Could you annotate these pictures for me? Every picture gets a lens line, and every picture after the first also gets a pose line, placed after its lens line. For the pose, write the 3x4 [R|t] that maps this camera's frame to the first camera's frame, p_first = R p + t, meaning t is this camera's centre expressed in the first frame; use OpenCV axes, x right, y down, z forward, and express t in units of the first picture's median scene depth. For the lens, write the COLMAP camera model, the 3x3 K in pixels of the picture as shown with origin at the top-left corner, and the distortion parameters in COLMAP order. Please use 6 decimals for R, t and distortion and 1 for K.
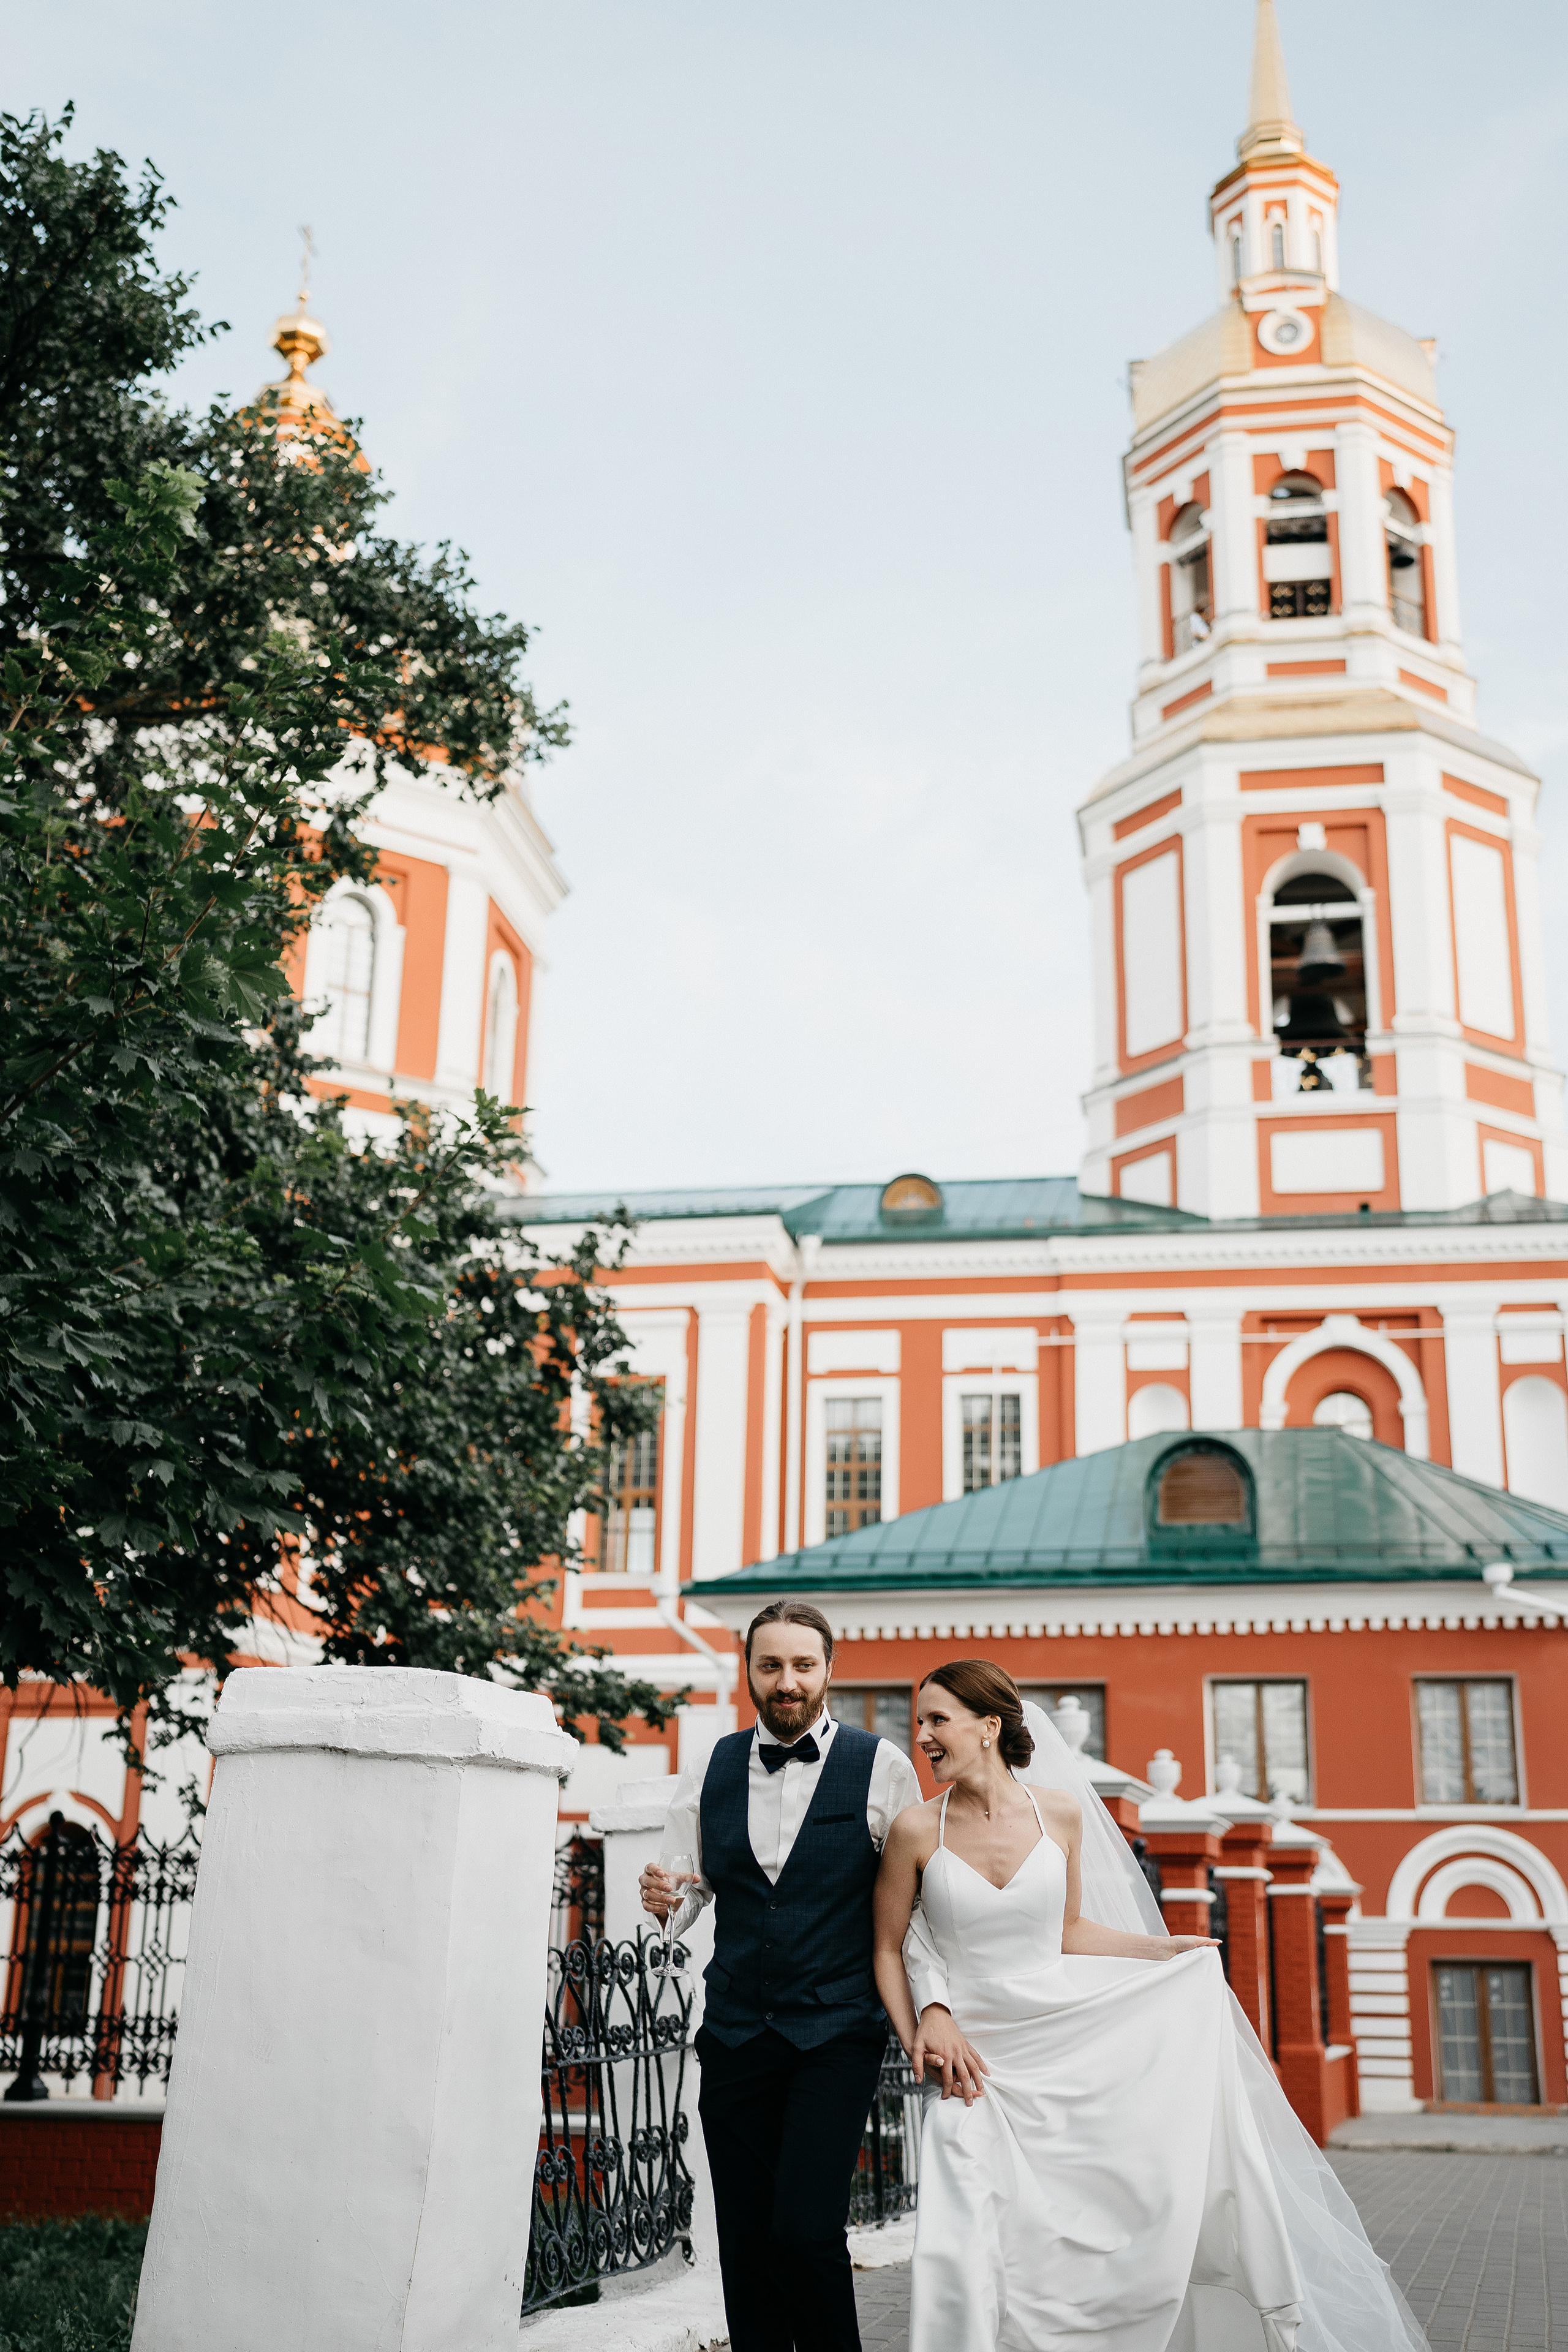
lens RADIAL K [[2484.7, 0, 798.3], [0, 2484.7, 1185.9], [0, 0, 1]] dist [-0.050227, 0.161676]
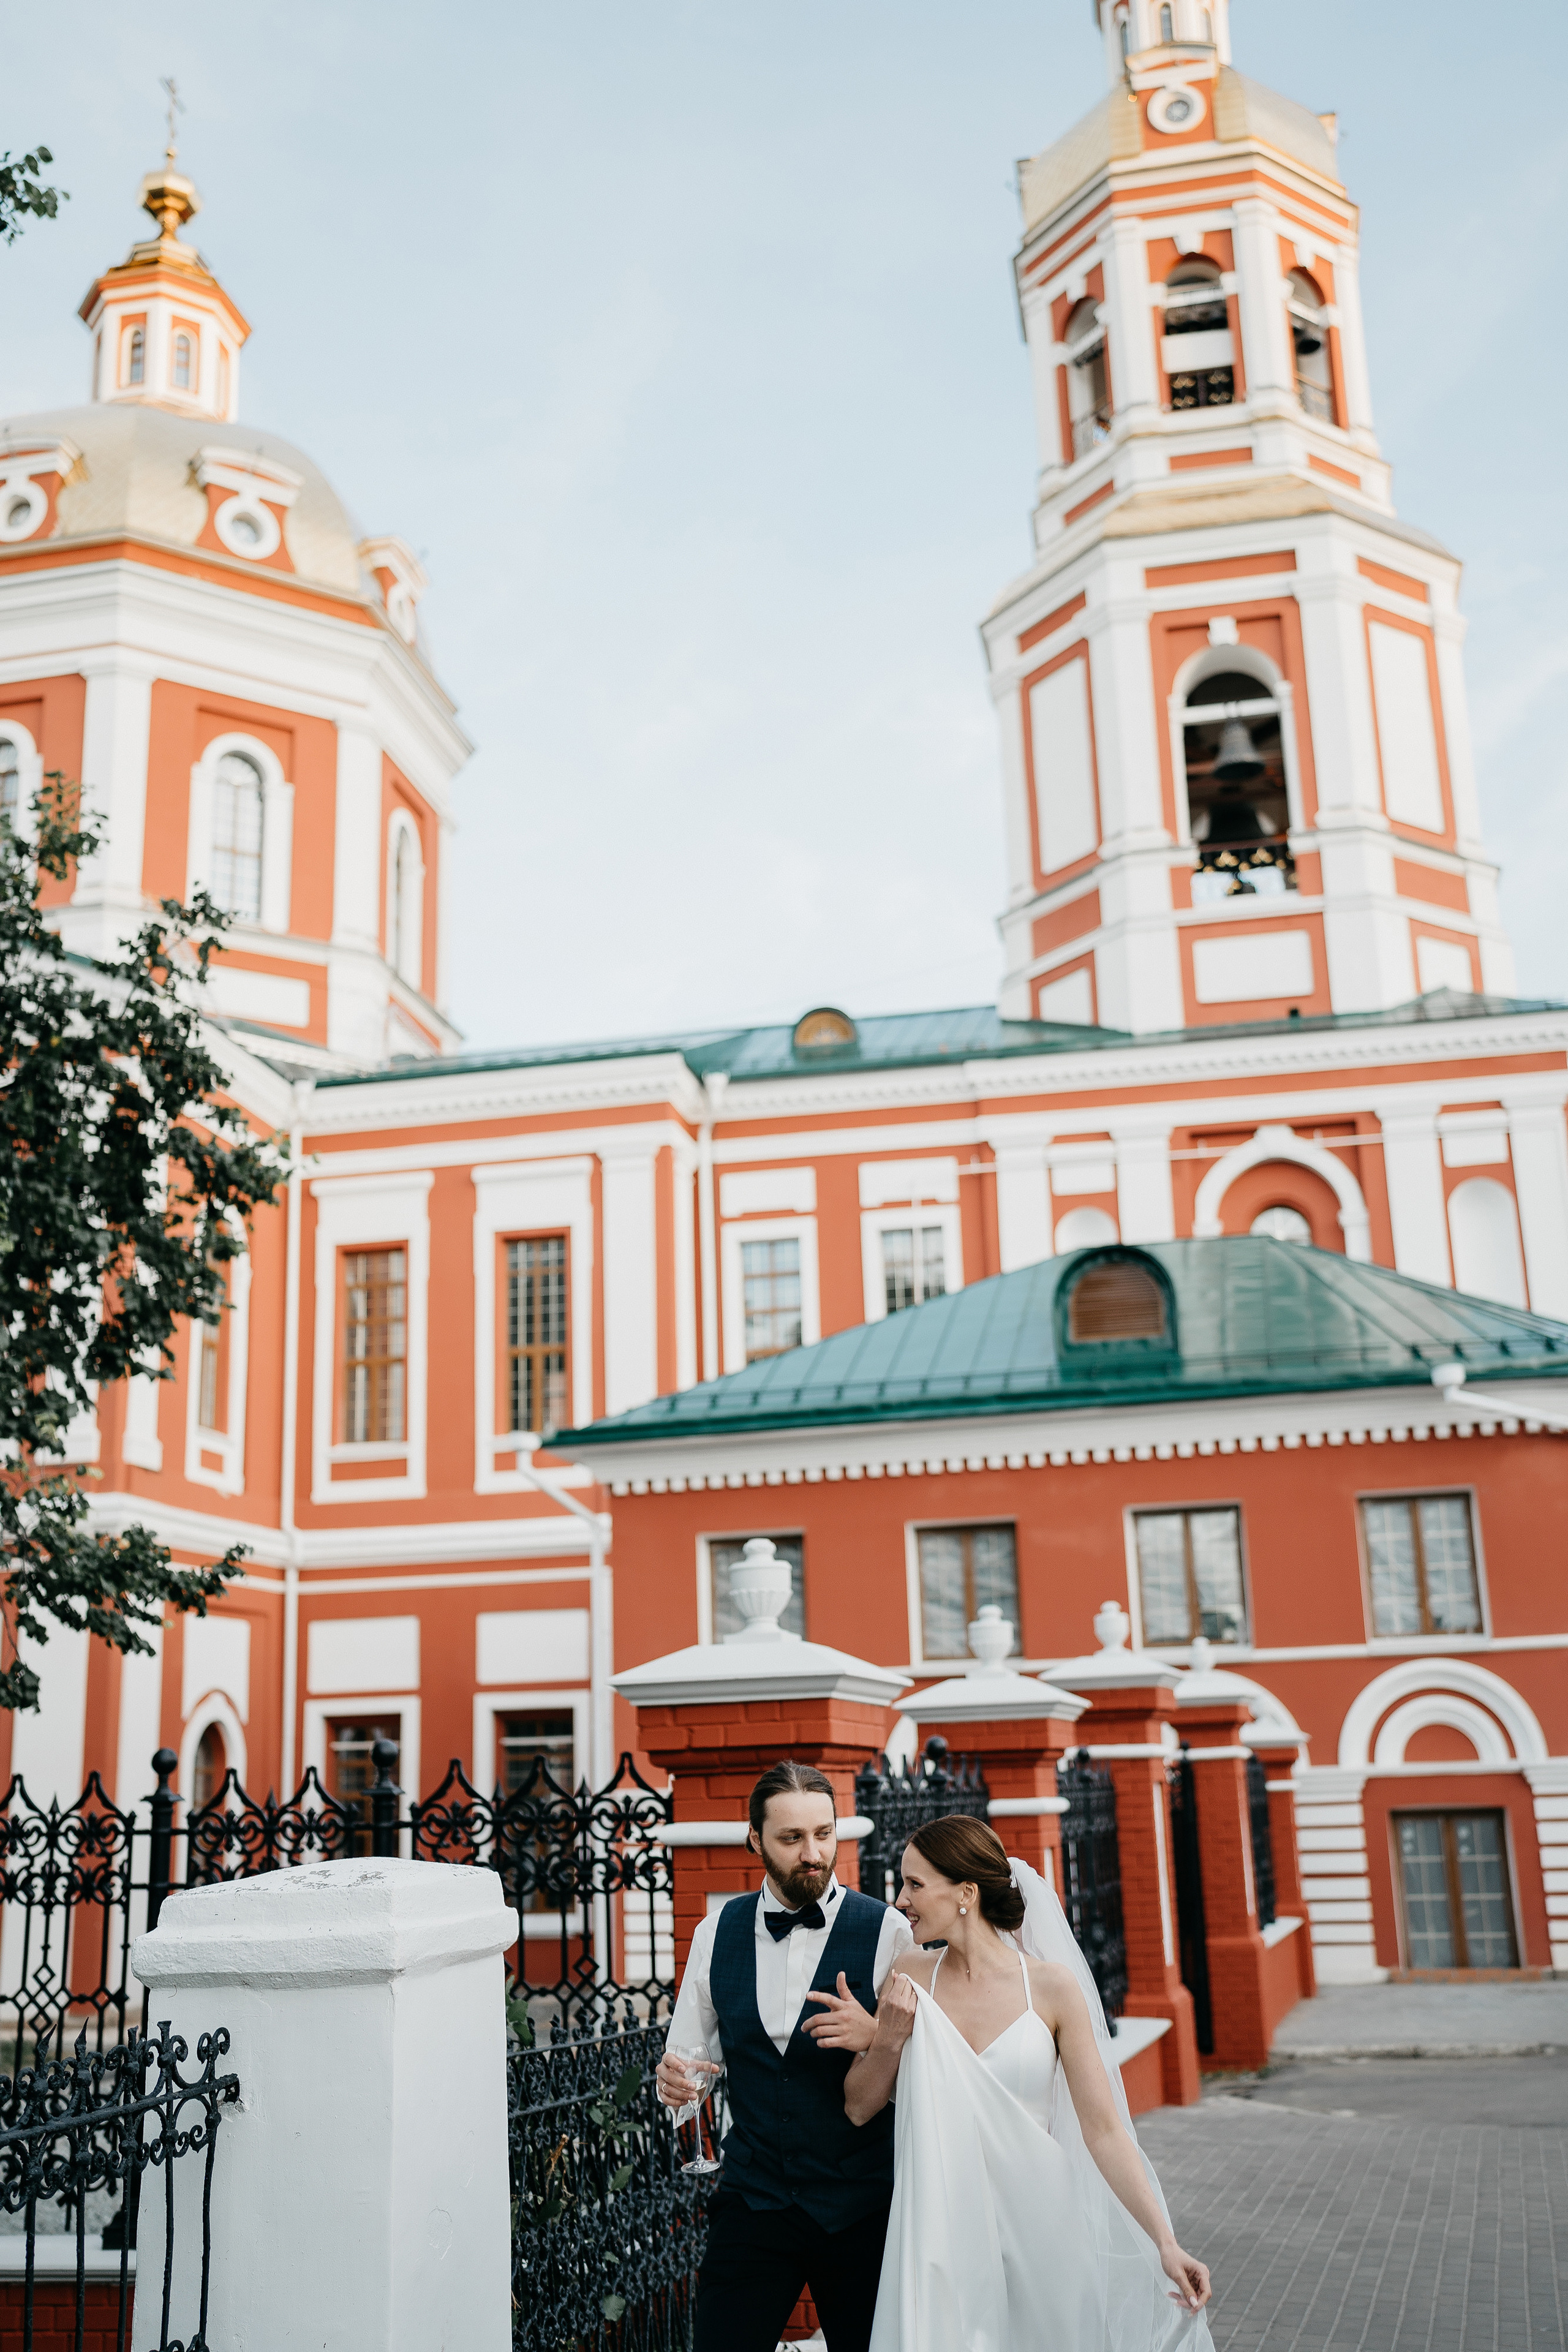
lens RADIAL K [[2275.0, 0, 784.0], [0, 2275.0, 1176.0], [0, 0, 1]] dist [-0.047084, 0.147938]
pose [[0.998654, -0.051322, -0.007441, 0.035126], [0.051572, 0.997925, 0.038543, 0.026759], [0.005447, -0.038875, 0.999229, 0.122258]]
